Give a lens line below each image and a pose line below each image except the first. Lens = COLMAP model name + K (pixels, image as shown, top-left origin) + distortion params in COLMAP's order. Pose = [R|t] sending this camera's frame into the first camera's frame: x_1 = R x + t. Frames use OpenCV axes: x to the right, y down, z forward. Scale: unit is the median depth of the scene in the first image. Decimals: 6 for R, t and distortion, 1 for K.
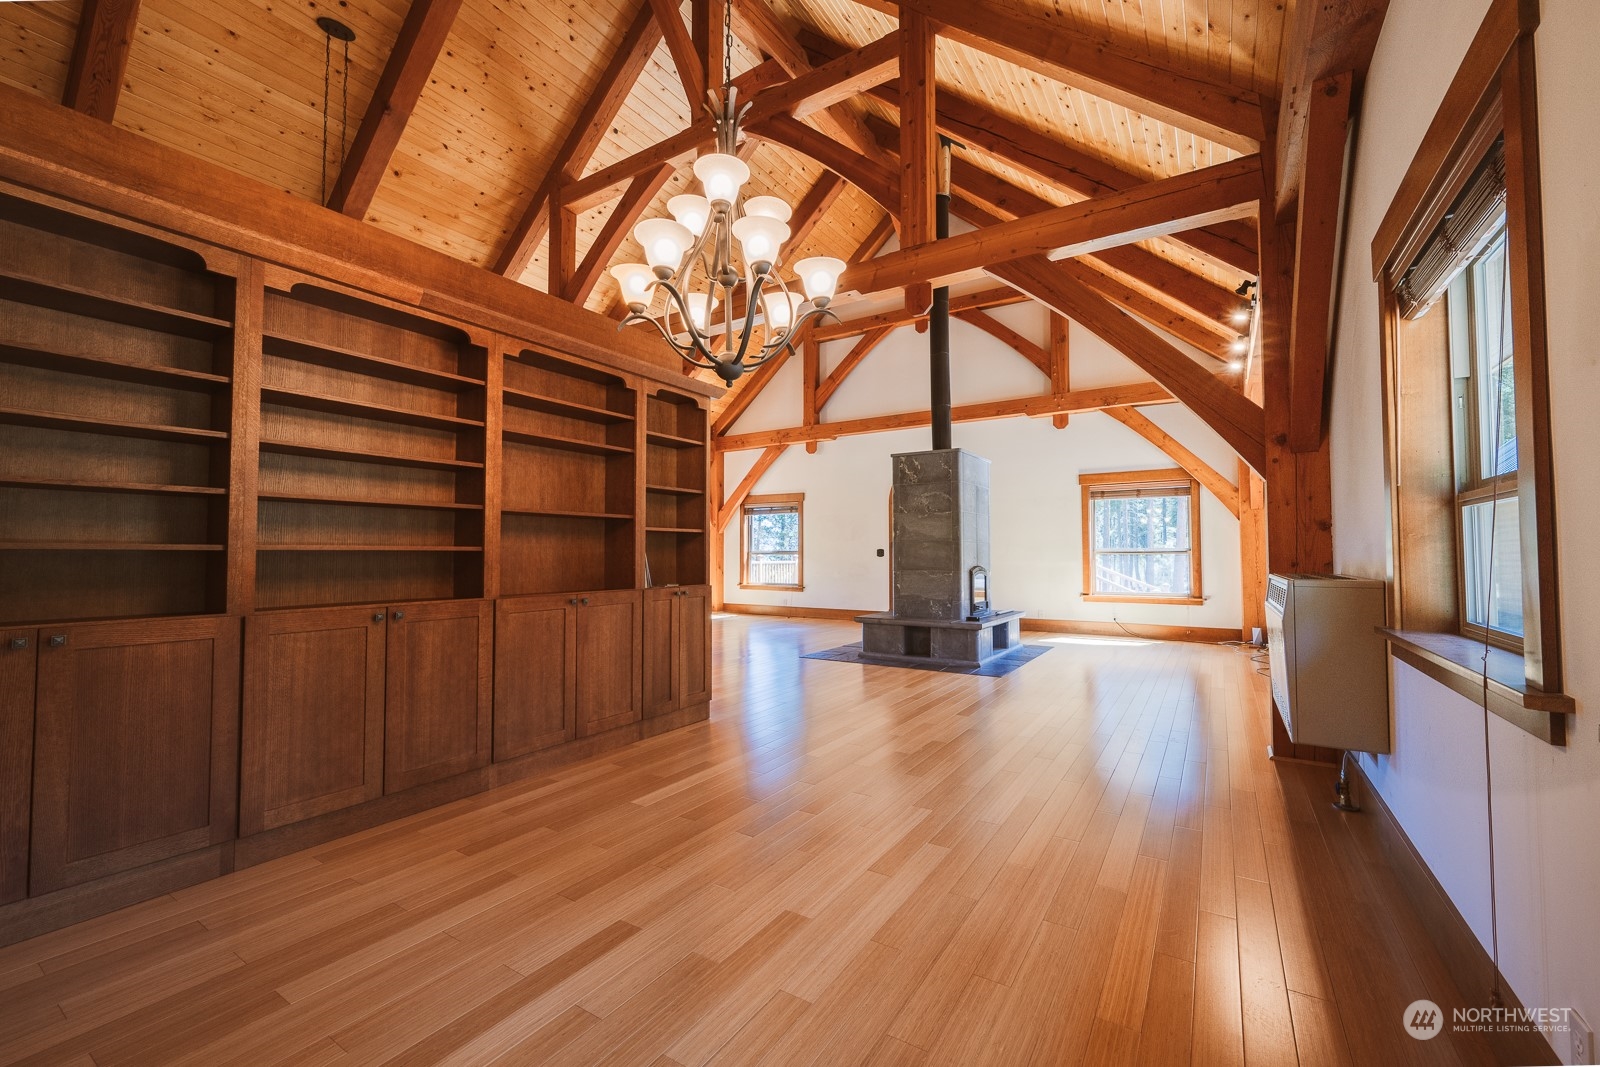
lens RADIAL K [[640.5, 0, 809.5], [0, 640.5, 532.8], [0, 0, 1]] dist [0.000659, 0.000029]
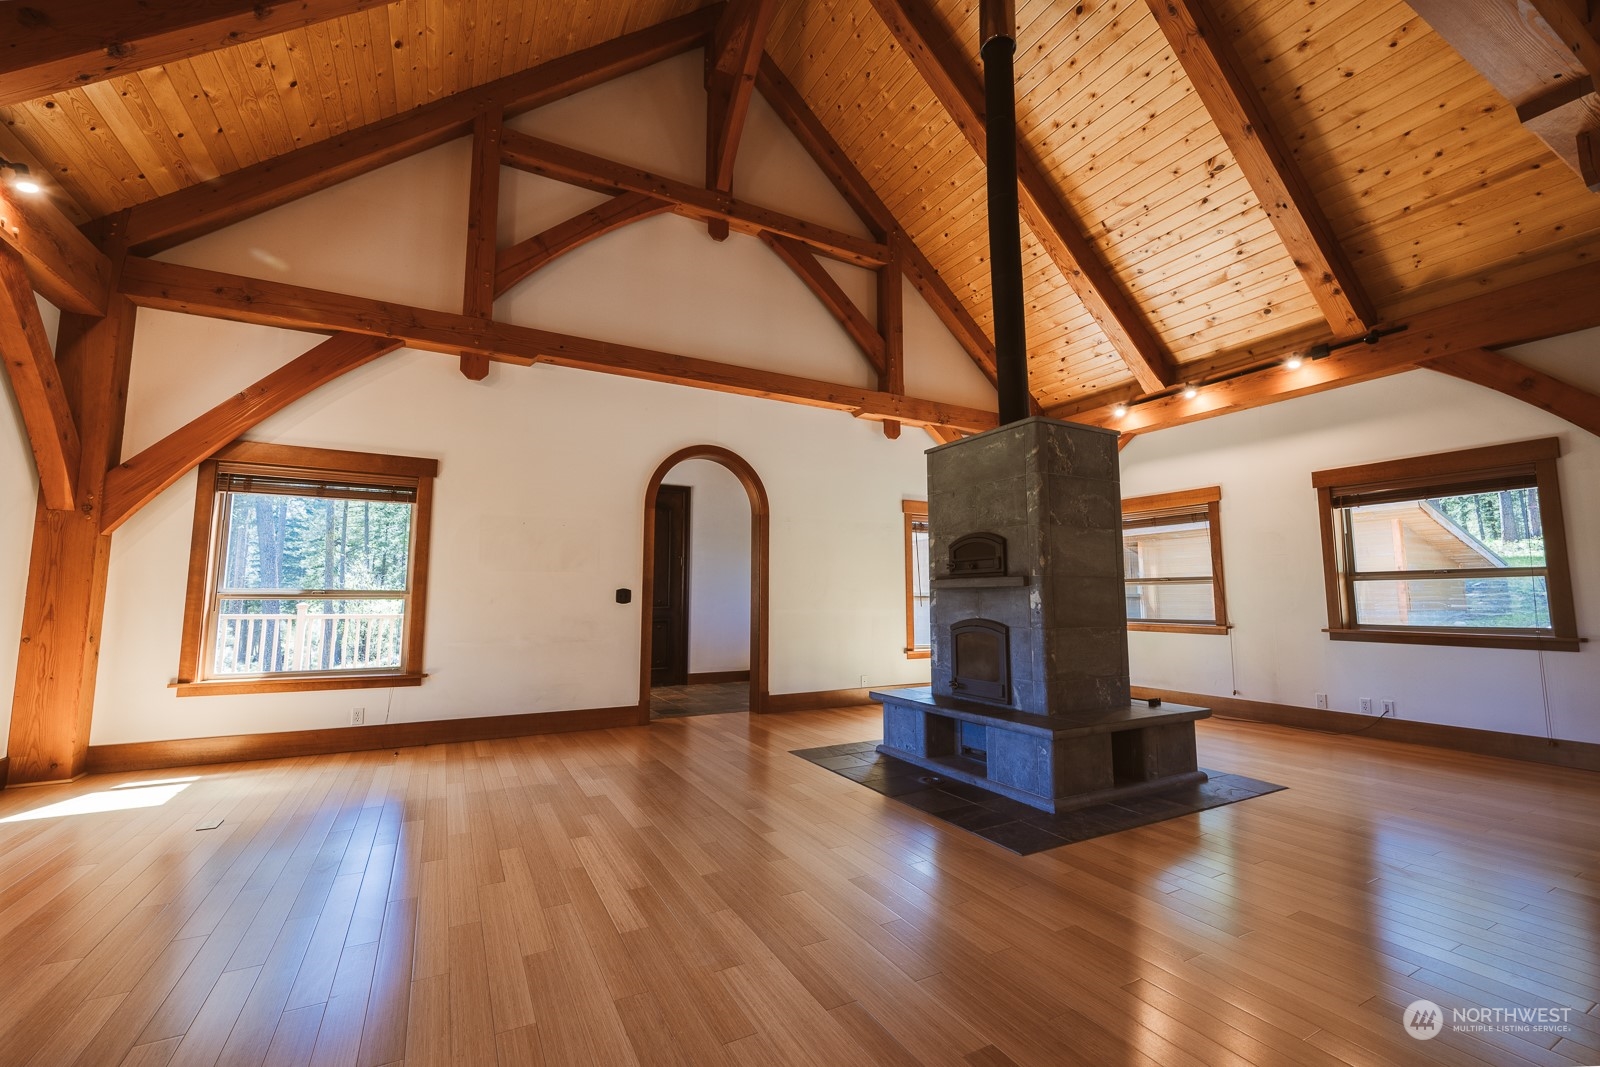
lens RADIAL K [[662.9, 0, 800.0], [0, 662.9, 533.5], [0, 0, 1]] dist [-0.000027, -0.000010]
pose [[0.495047, 0.090964, 0.864092, -0.279422], [-0.031332, 0.995727, -0.086871, 0.020847], [-0.868301, 0.015932, 0.495781, 0.552182]]
